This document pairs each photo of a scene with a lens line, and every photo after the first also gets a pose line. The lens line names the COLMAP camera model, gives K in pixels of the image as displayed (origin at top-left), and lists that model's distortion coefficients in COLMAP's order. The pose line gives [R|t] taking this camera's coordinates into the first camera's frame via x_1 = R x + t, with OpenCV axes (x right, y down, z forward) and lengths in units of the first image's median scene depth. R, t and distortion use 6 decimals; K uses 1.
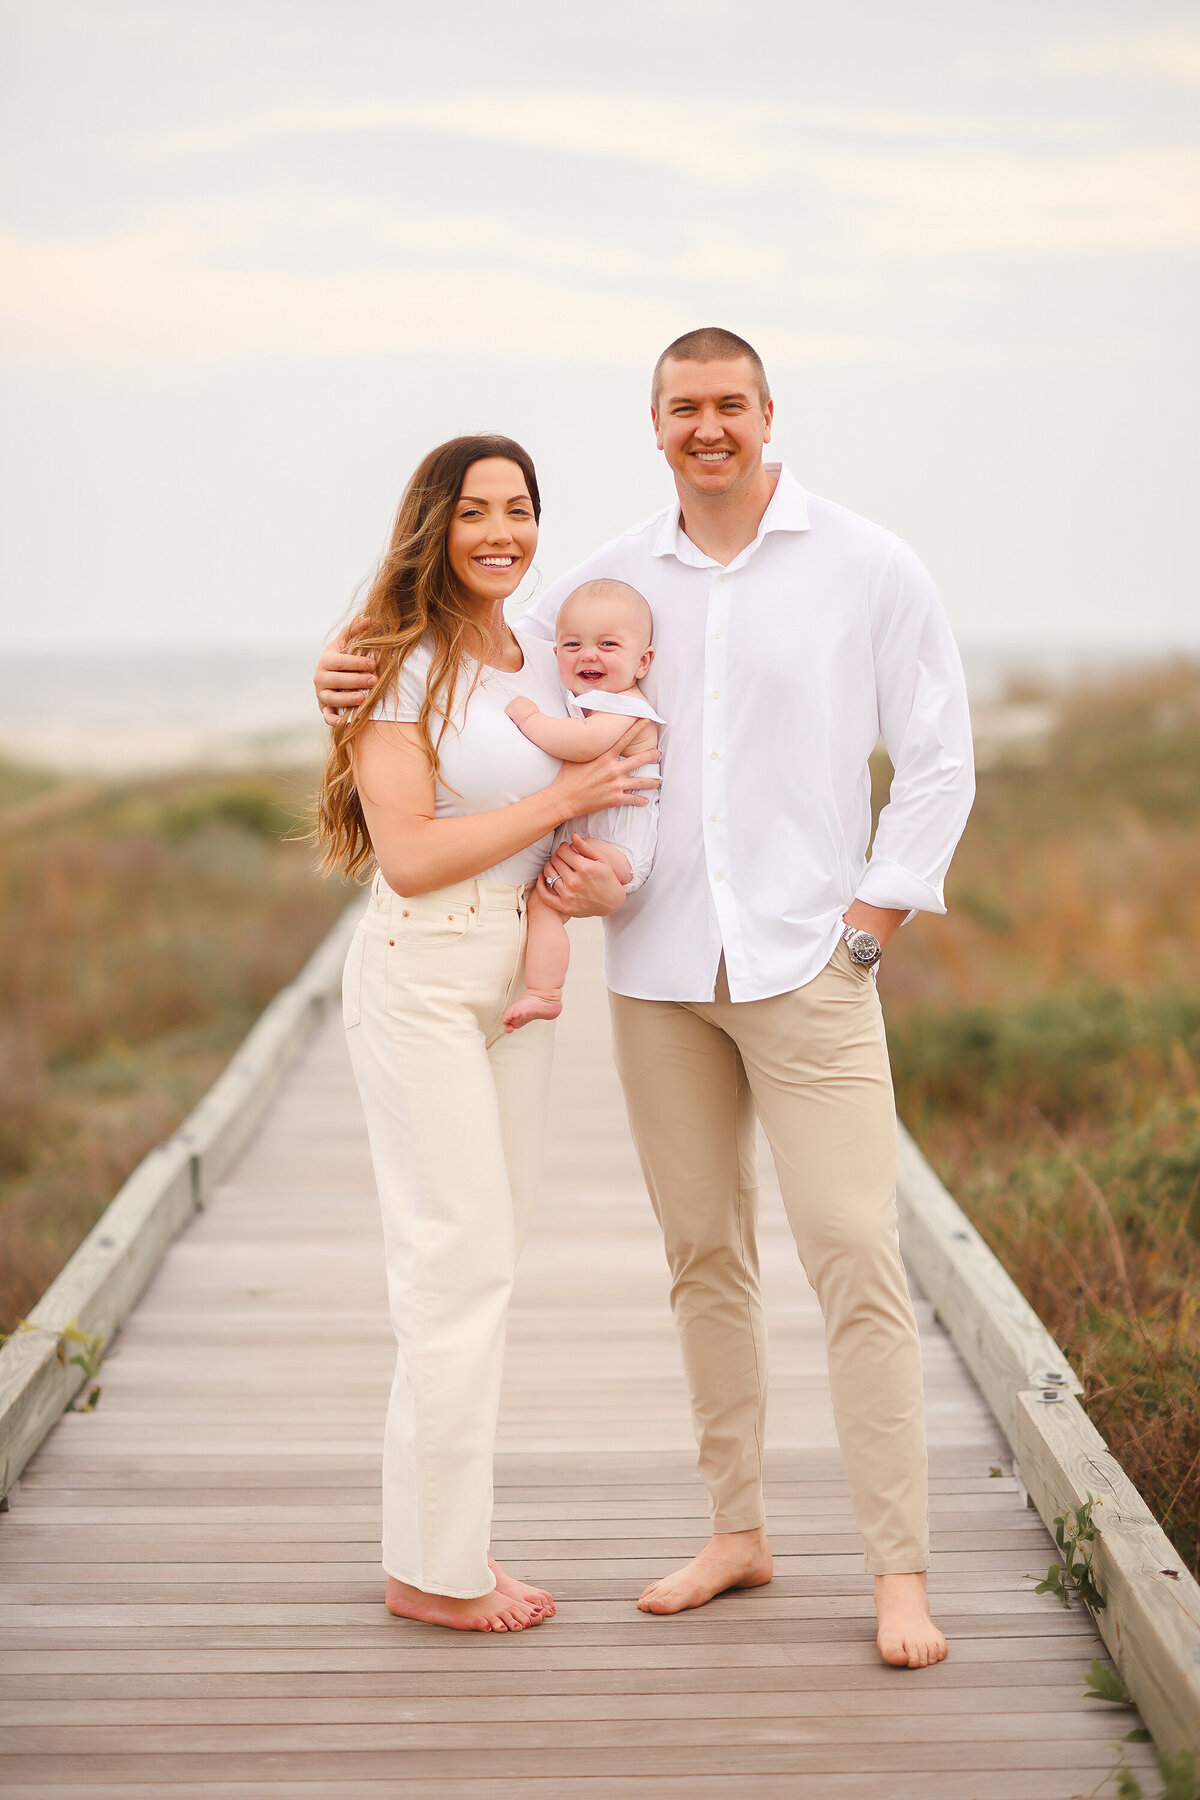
lens RADIAL K [[4157.1, 0, 600.0], [0, 4157.1, 900.0], [0, 0, 1]] dist [-0.061552, -0.309706]
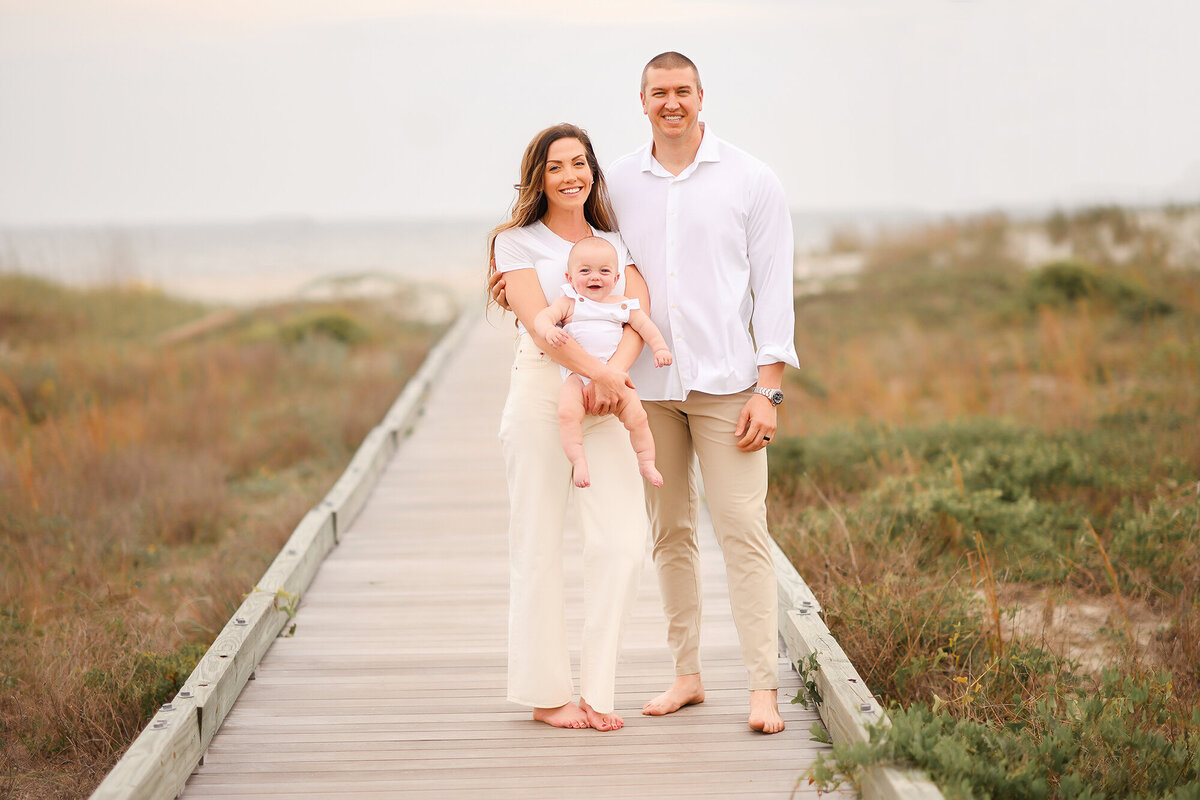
lens RADIAL K [[3043.8, 0, 600.0], [0, 3043.8, 400.0], [0, 0, 1]] dist [-0.024701, -0.242203]
pose [[0.999871, -0.011052, 0.011631, 0.000111], [0.011056, 0.999939, -0.000284, 0.019287], [-0.011627, 0.000413, 0.999932, -0.344840]]
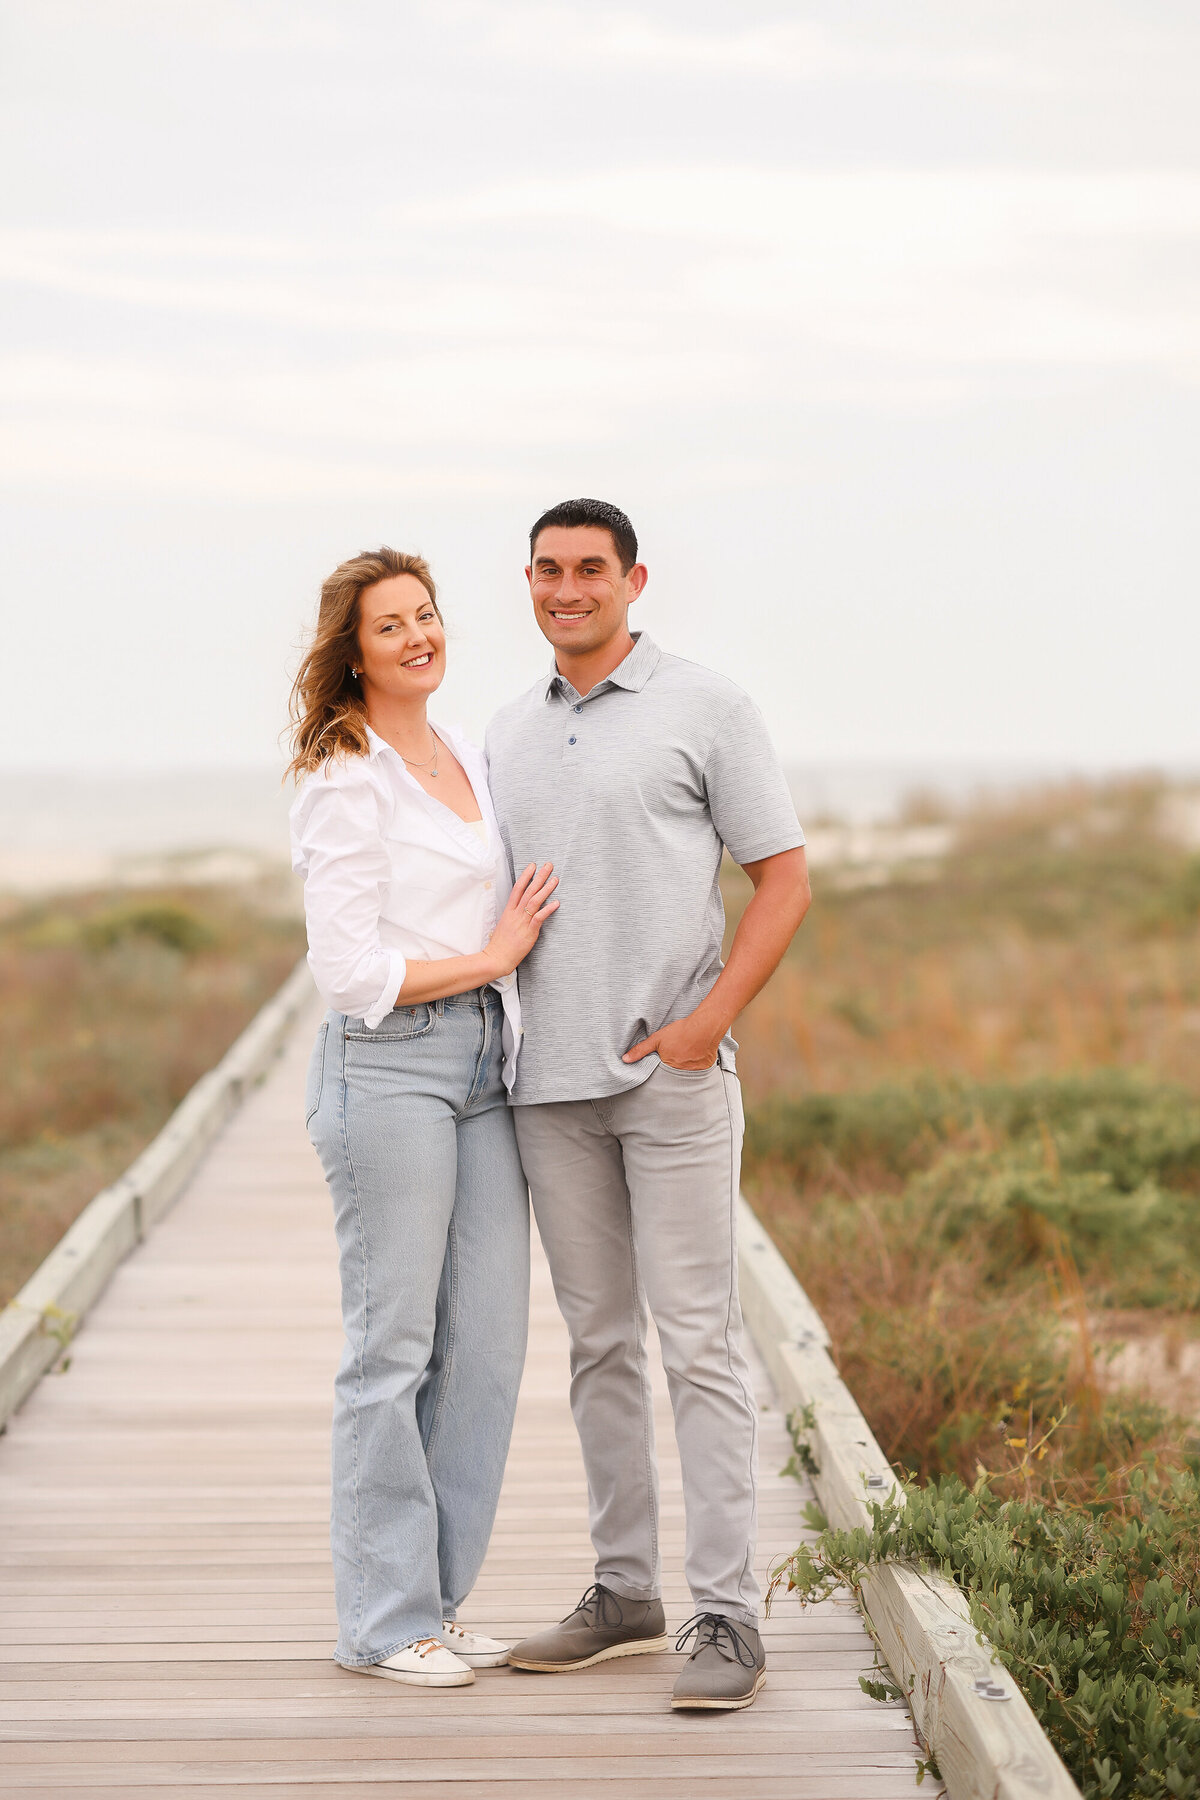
lens RADIAL K [[4565.6, 0, 600.0], [0, 4565.6, 900.0], [0, 0, 1]] dist [-0.024701, -0.242203]
pose [[0.999886, 0.000851, 0.015088, 0.019696], [-0.000384, 0.999521, -0.030942, 0.020522], [-0.015107, 0.030933, 0.999407, -0.392999]]
